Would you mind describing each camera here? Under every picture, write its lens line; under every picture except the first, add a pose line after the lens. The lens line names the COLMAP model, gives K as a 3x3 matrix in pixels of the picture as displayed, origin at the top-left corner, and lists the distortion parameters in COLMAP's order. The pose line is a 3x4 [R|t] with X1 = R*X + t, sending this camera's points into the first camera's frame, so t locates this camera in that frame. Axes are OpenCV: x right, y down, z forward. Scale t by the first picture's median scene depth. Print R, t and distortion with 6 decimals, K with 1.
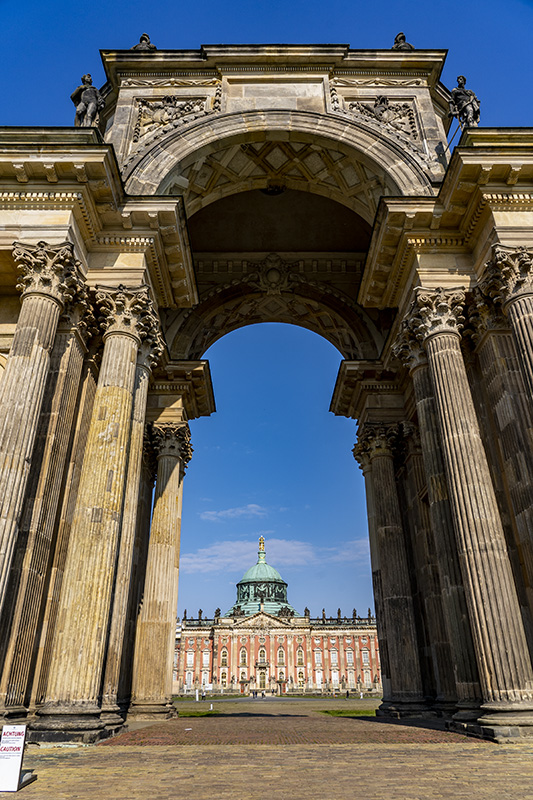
lens RADIAL K [[552.9, 0, 266.5], [0, 552.9, 400.0], [0, 0, 1]] dist [-0.001999, -0.000495]
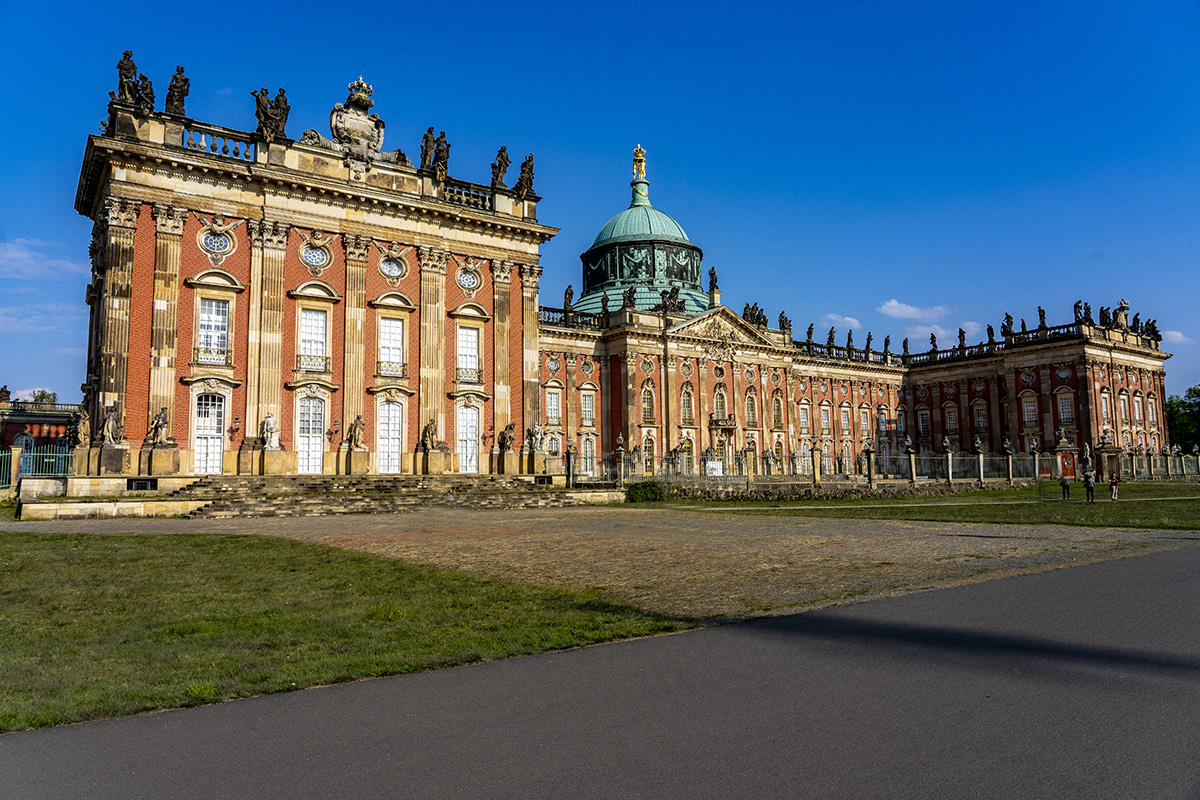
lens RADIAL K [[829.3, 0, 600.0], [0, 829.3, 400.0], [0, 0, 1]] dist [-0.001999, -0.000495]
pose [[0.821184, 0.053537, 0.568146, -0.434013], [-0.260257, 0.921158, 0.289367, 0.291272], [-0.507861, -0.385488, 0.770374, 0.543637]]
